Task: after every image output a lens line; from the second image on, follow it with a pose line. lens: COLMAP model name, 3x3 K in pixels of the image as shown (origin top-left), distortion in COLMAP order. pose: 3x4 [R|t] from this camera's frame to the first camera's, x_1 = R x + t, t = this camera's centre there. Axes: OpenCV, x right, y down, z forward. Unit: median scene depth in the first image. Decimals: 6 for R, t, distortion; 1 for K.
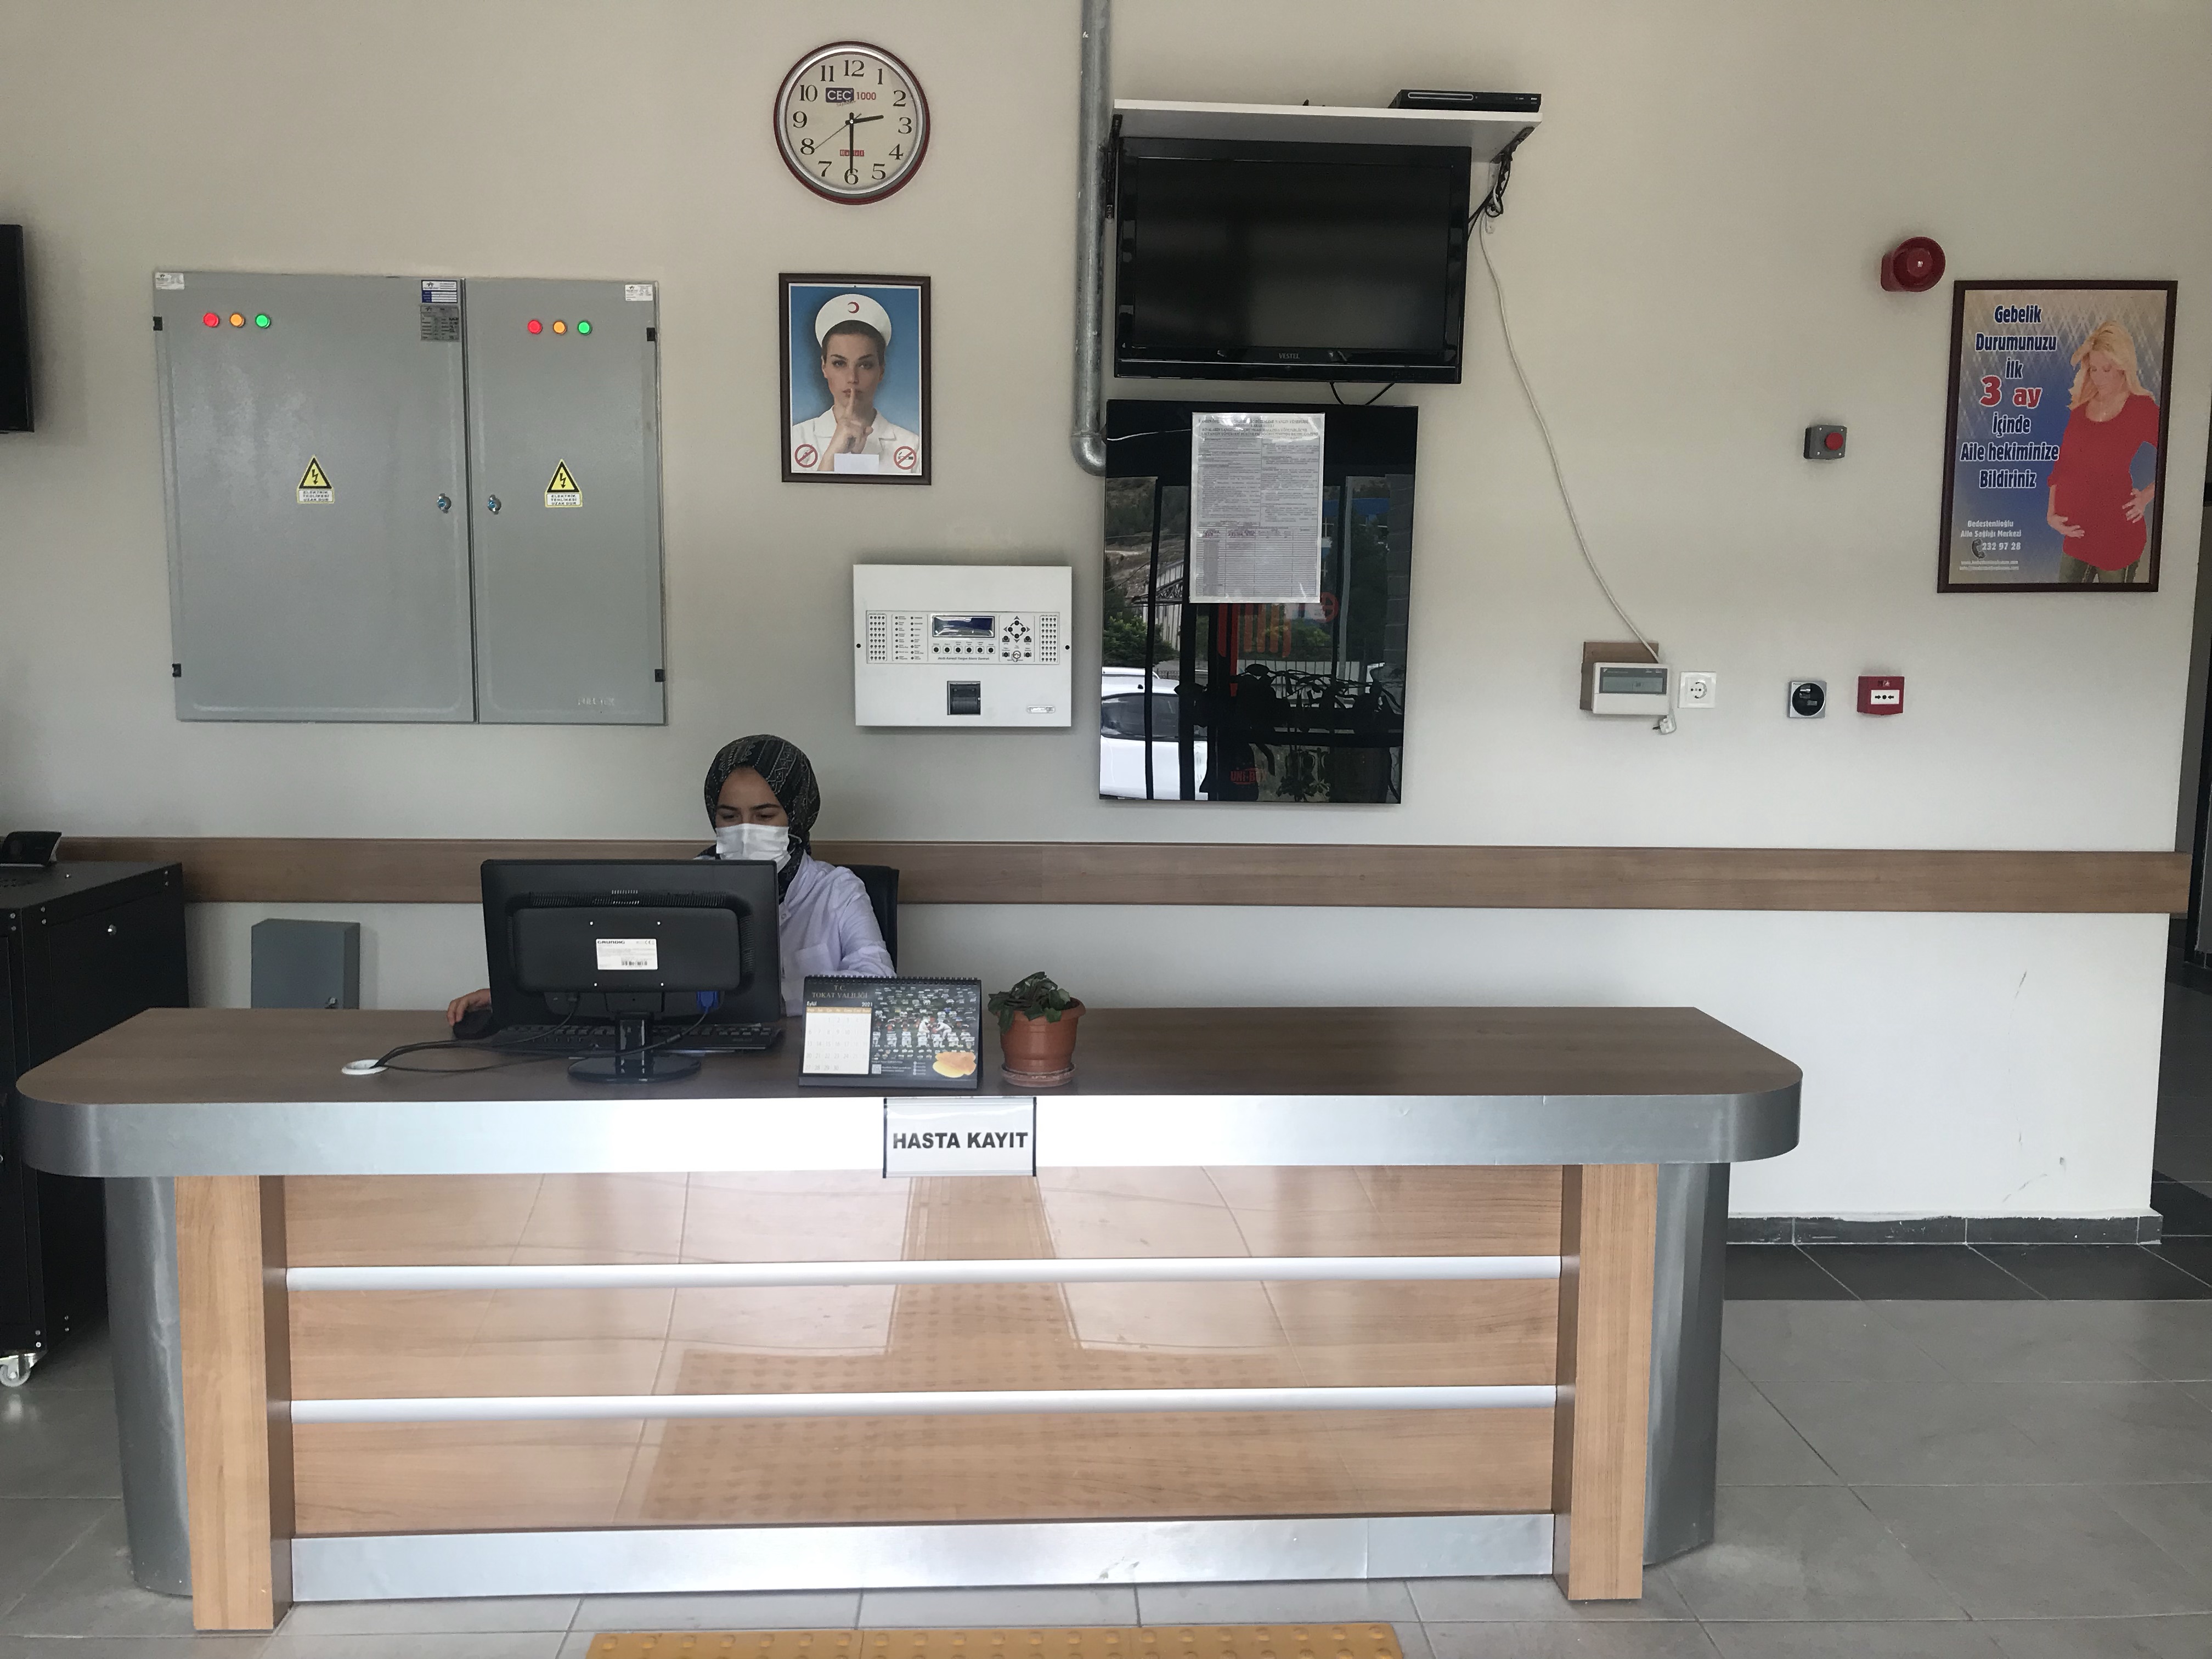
lens RADIAL K [[1852.1, 0, 1106.0], [0, 1852.1, 829.5], [0, 0, 1]] dist [0.017493, -0.014845]
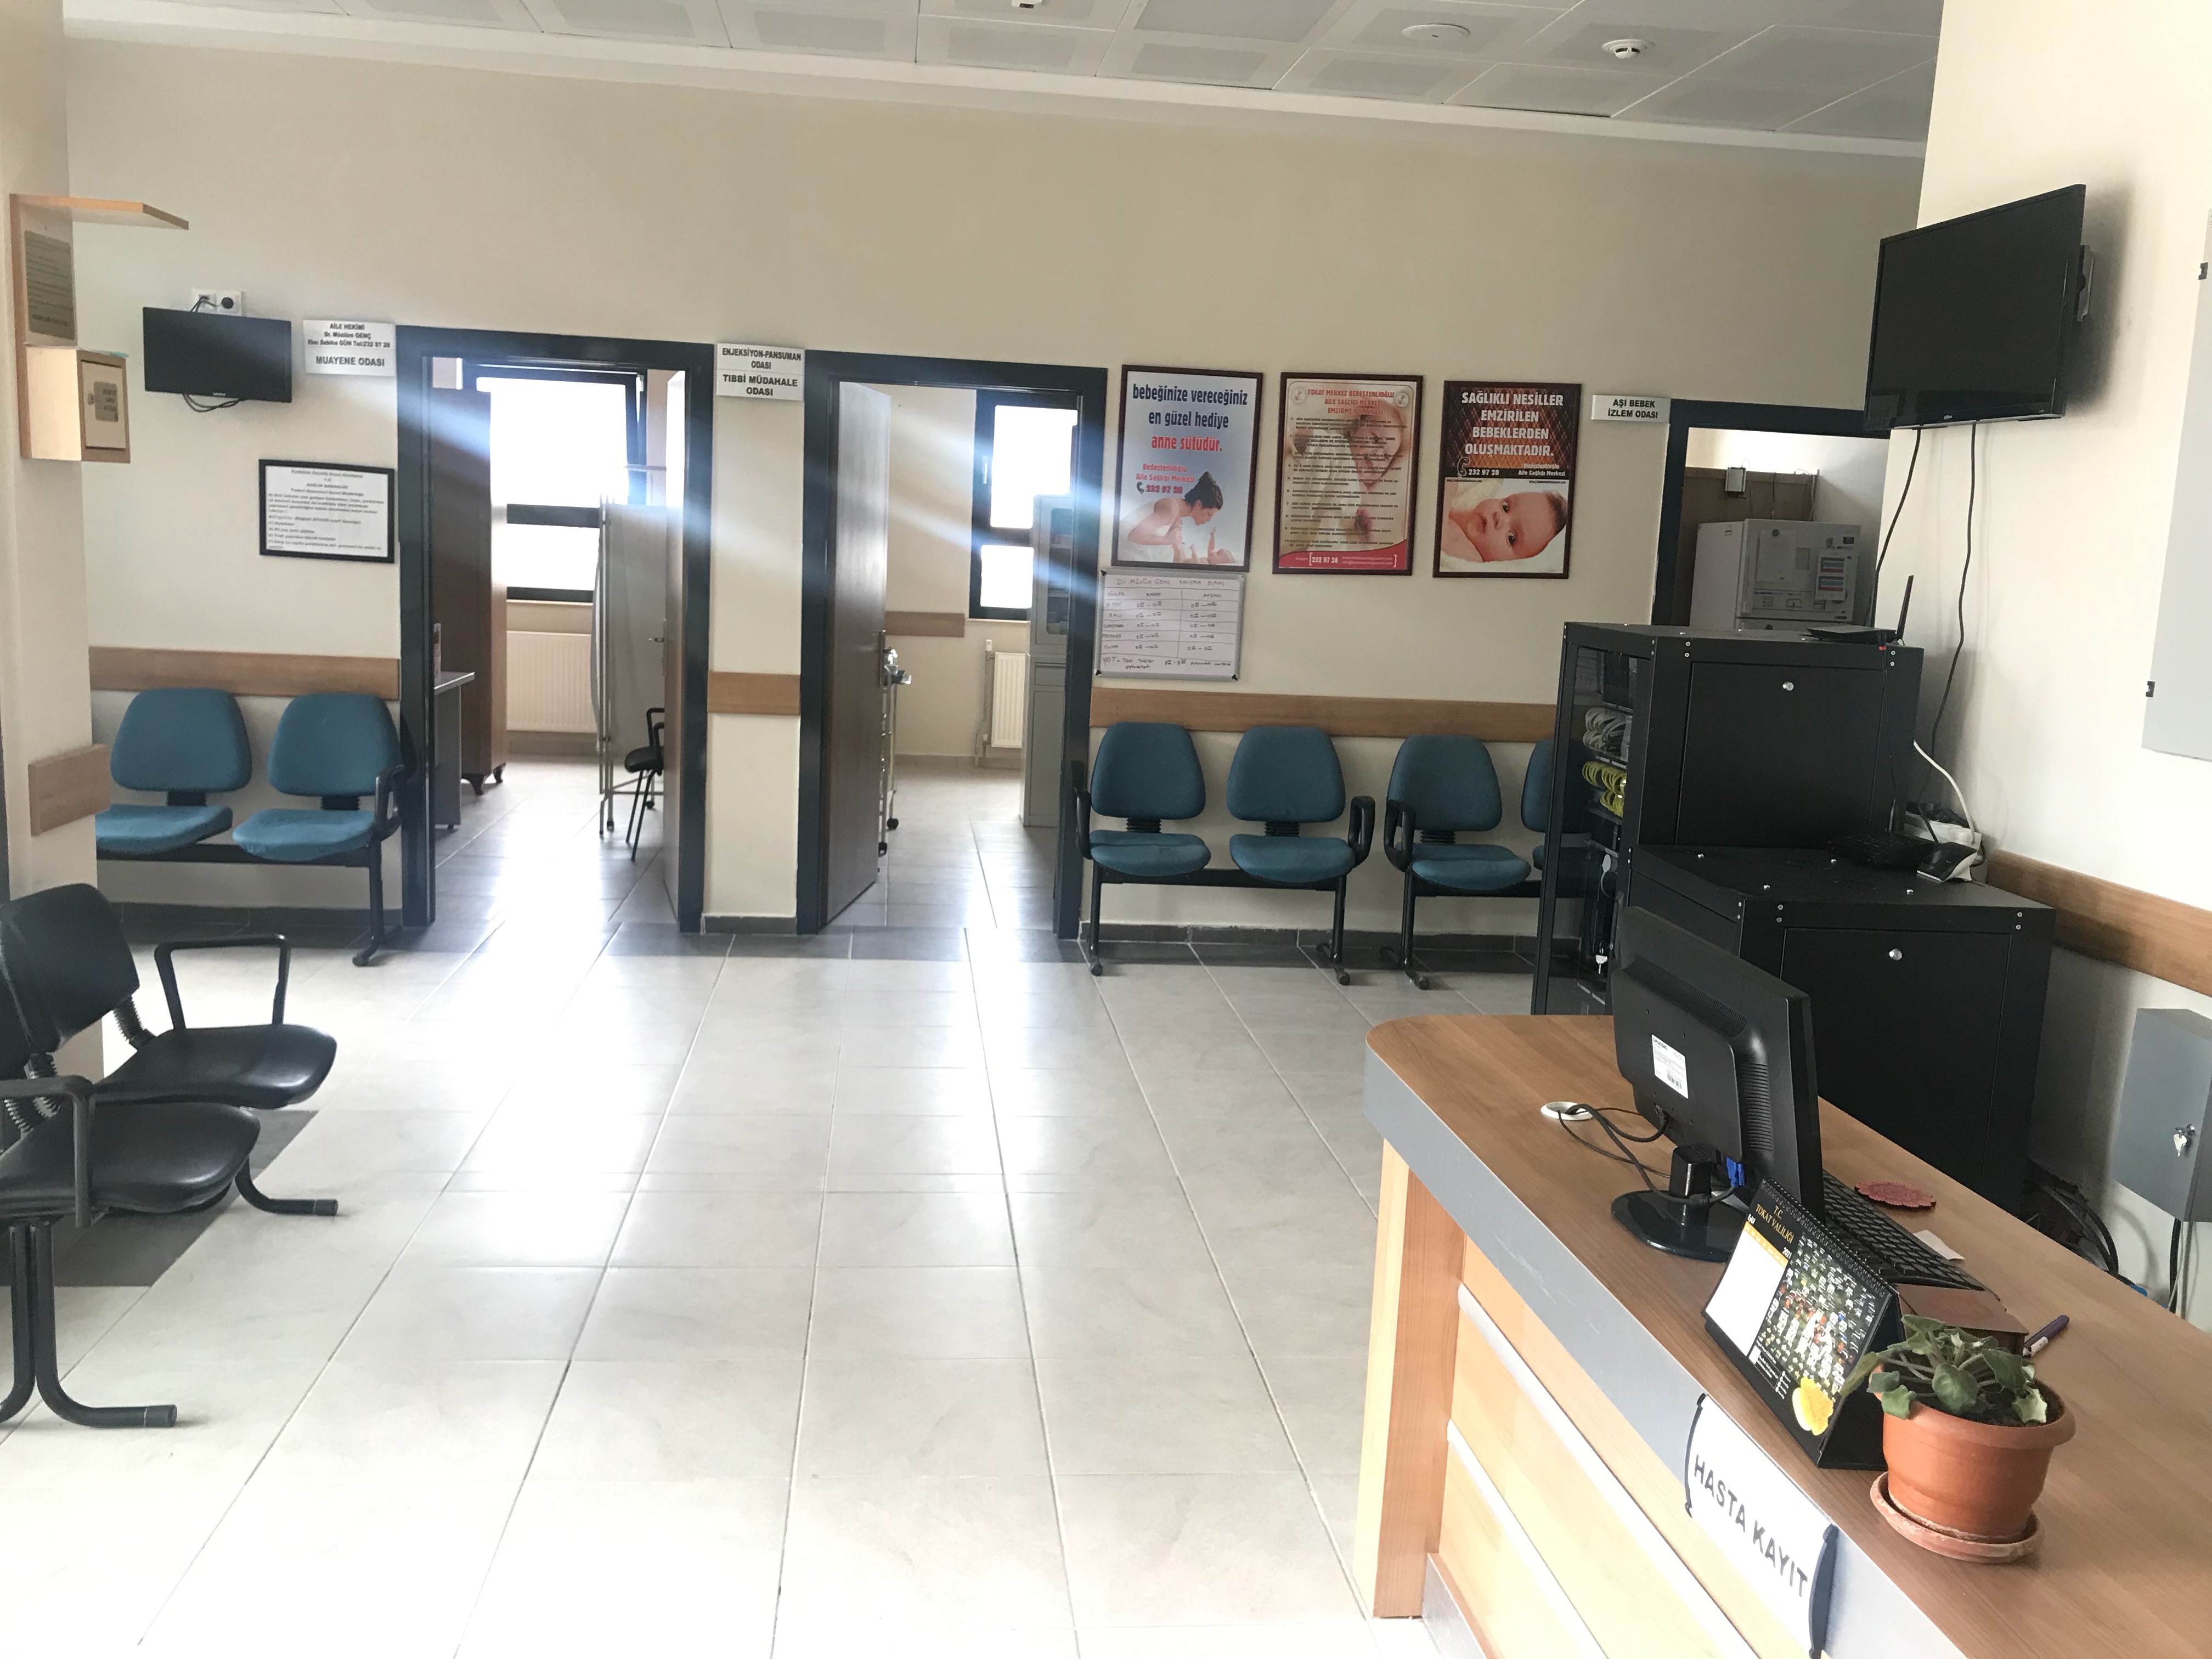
lens RADIAL K [[1824.2, 0, 1106.0], [0, 1824.2, 829.5], [0, 0, 1]] dist [0.079805, -0.190959]
pose [[0.059375, 0.152292, -0.986550, 0.279747], [-0.172295, 0.975025, 0.140144, -0.056242], [0.983254, 0.161657, 0.084131, 0.461063]]
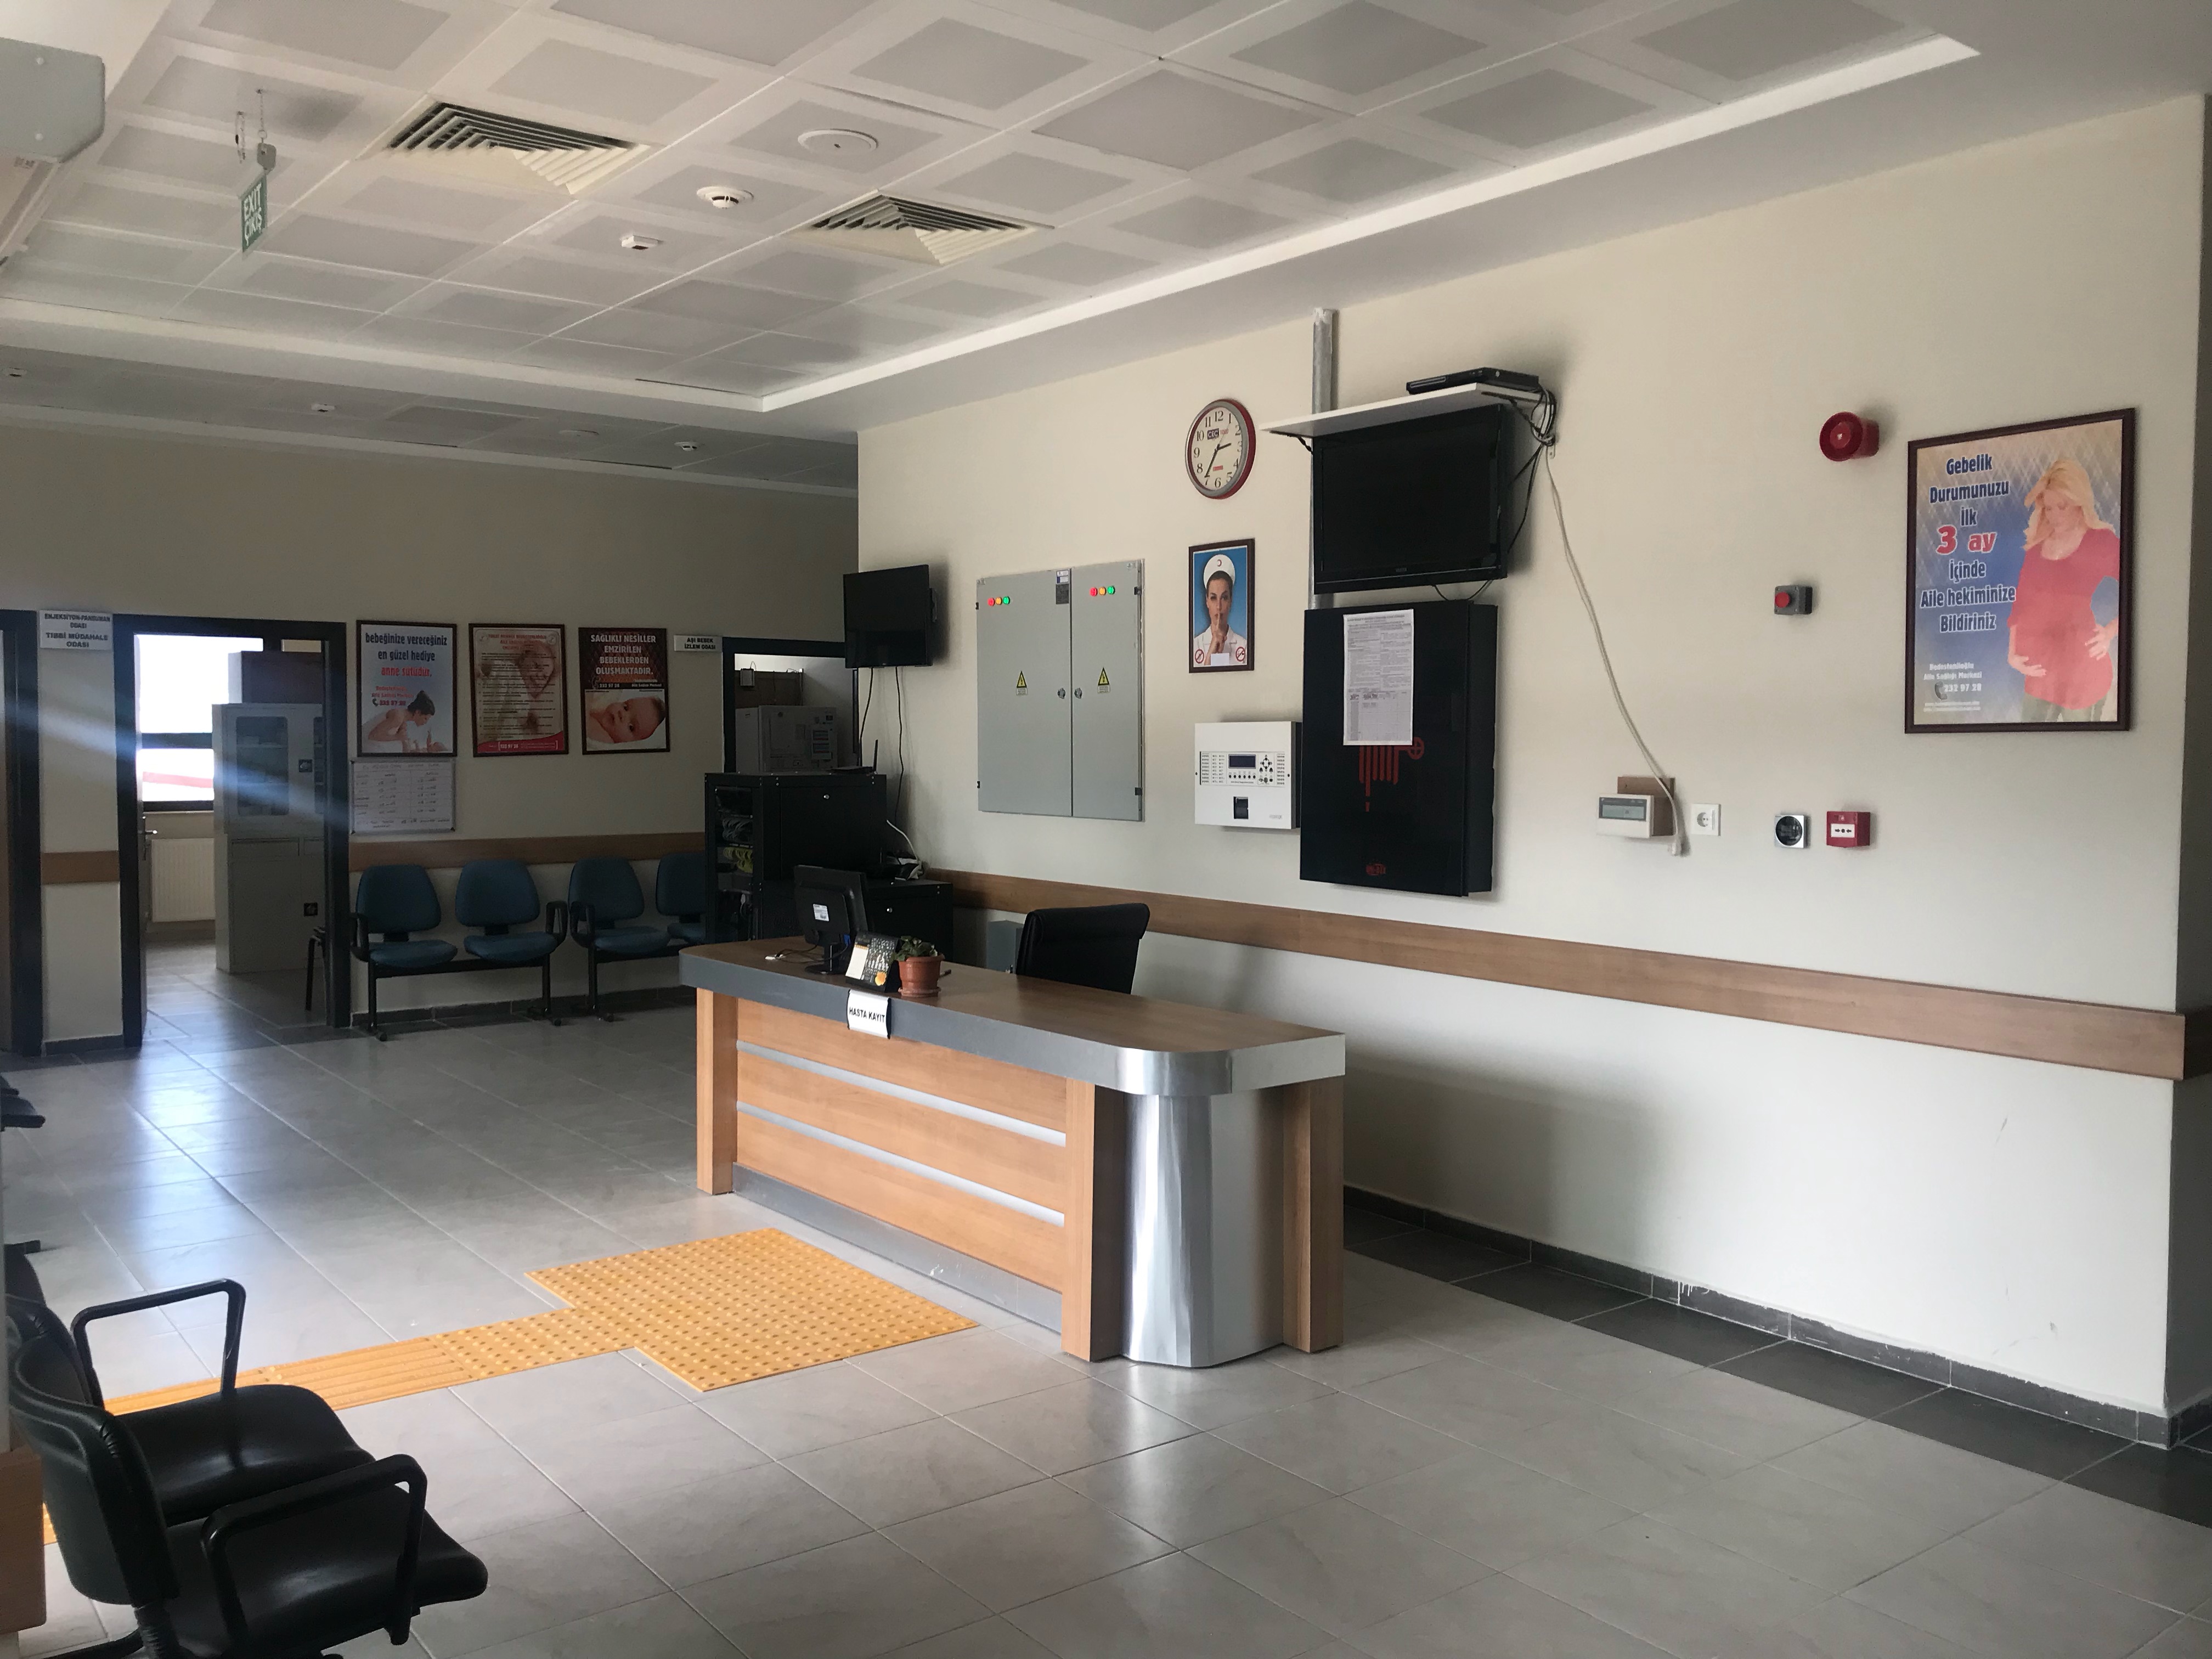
lens RADIAL K [[1824.2, 0, 1106.0], [0, 1824.2, 829.5], [0, 0, 1]] dist [0.079805, -0.190959]
pose [[0.563795, 0.033500, -0.825235, 1.068589], [-0.101309, 0.994437, -0.028845, 0.001735], [0.819678, 0.099867, 0.564053, 0.054176]]
